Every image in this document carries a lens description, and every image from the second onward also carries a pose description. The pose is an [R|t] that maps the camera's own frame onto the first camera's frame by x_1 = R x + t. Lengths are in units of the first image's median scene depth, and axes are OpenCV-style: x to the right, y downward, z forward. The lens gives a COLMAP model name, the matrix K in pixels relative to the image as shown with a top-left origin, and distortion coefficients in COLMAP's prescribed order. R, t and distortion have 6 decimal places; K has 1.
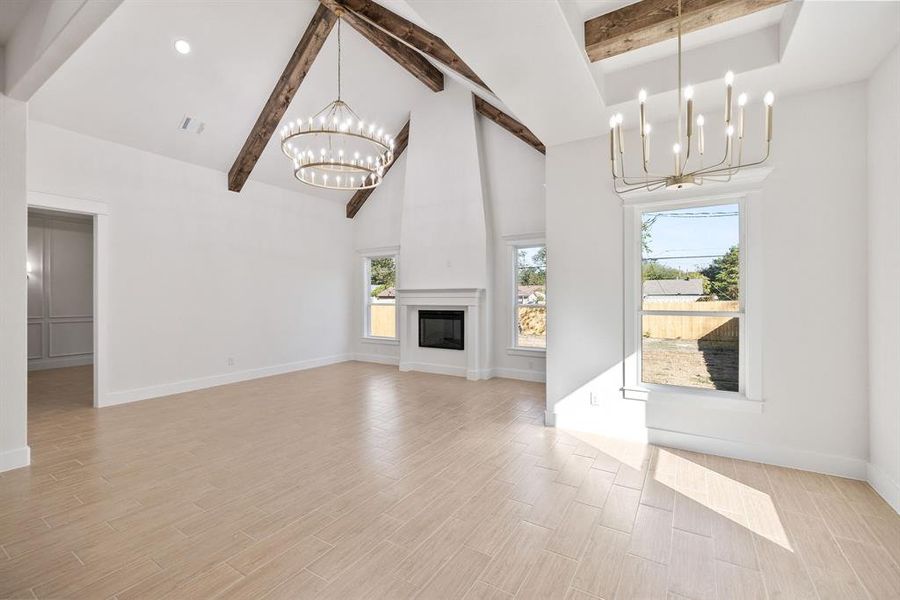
lens RADIAL K [[386.4, 0, 447.7], [0, 386.4, 295.8], [0, 0, 1]] dist [0.000810, 0.000110]
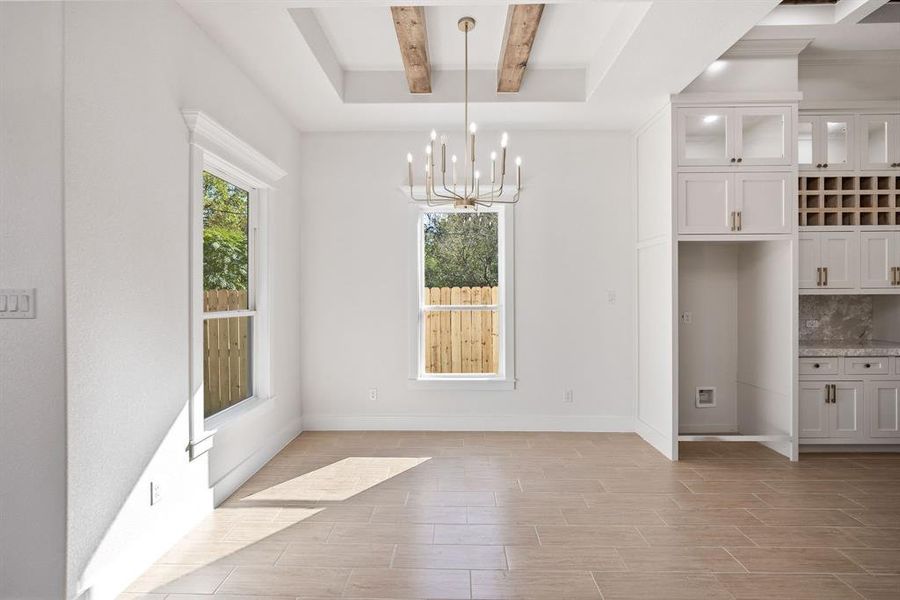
lens RADIAL K [[399.7, 0, 449.7], [0, 399.7, 295.5], [0, 0, 1]] dist [-0.001162, -0.000055]
pose [[-0.514515, 0.002648, 0.857477, -0.164967], [0.001030, 0.999996, -0.002470, 0.006225], [-0.857481, -0.000388, -0.514516, 0.569161]]
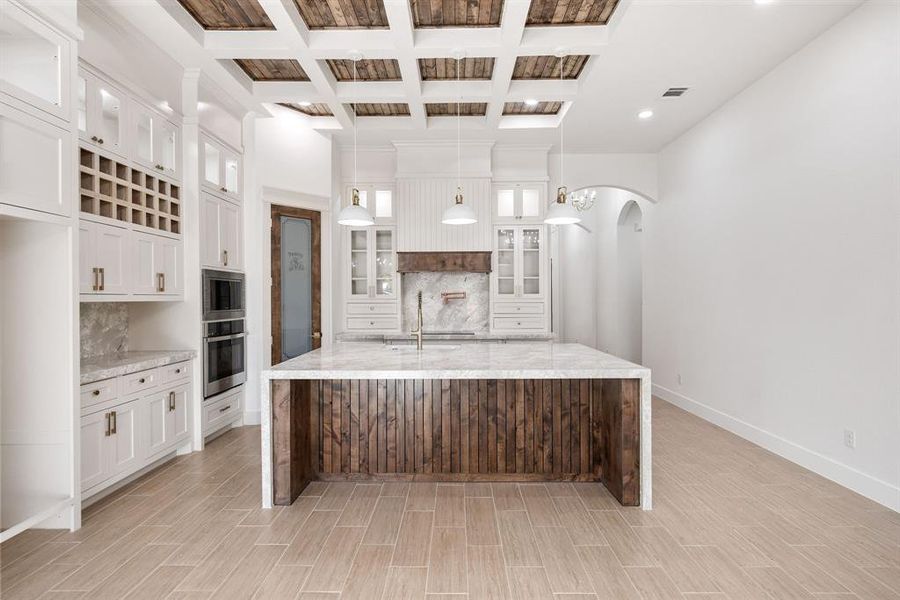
lens RADIAL K [[435.3, 0, 451.2], [0, 435.3, 301.2], [0, 0, 1]] dist [-0.001174, -0.000504]
pose [[-0.852358, 0.009007, -0.522882, -0.043591], [0.009443, 0.999954, 0.001832, 0.006300], [0.522874, -0.003376, -0.852403, 0.459827]]
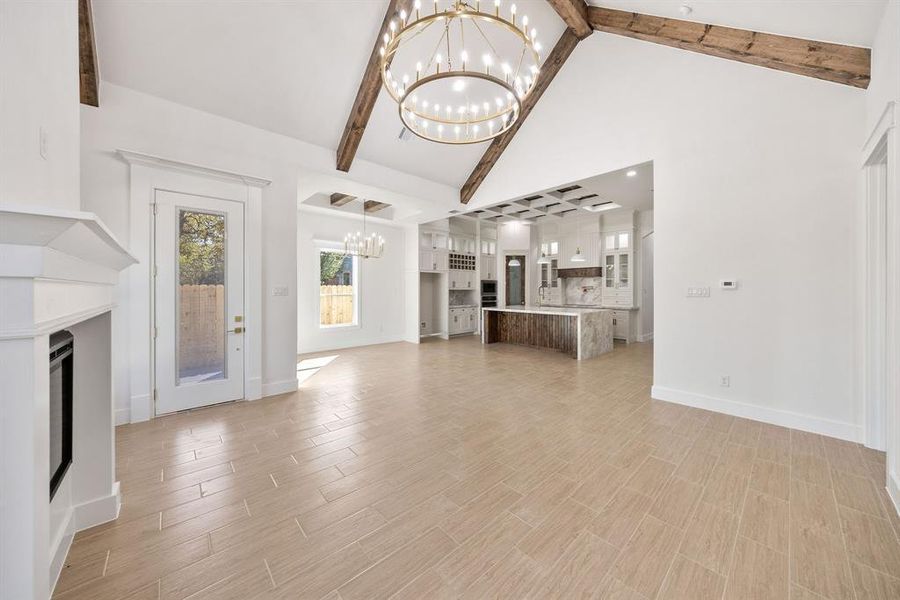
lens RADIAL K [[307.1, 0, 448.8], [0, 307.1, 290.9], [0, 0, 1]] dist [0.000666, 0.000016]
pose [[-0.961038, 0.001283, 0.276412, -0.317083], [0.000620, 0.999997, -0.002485, 0.013242], [-0.276414, -0.002217, -0.961036, 1.175296]]
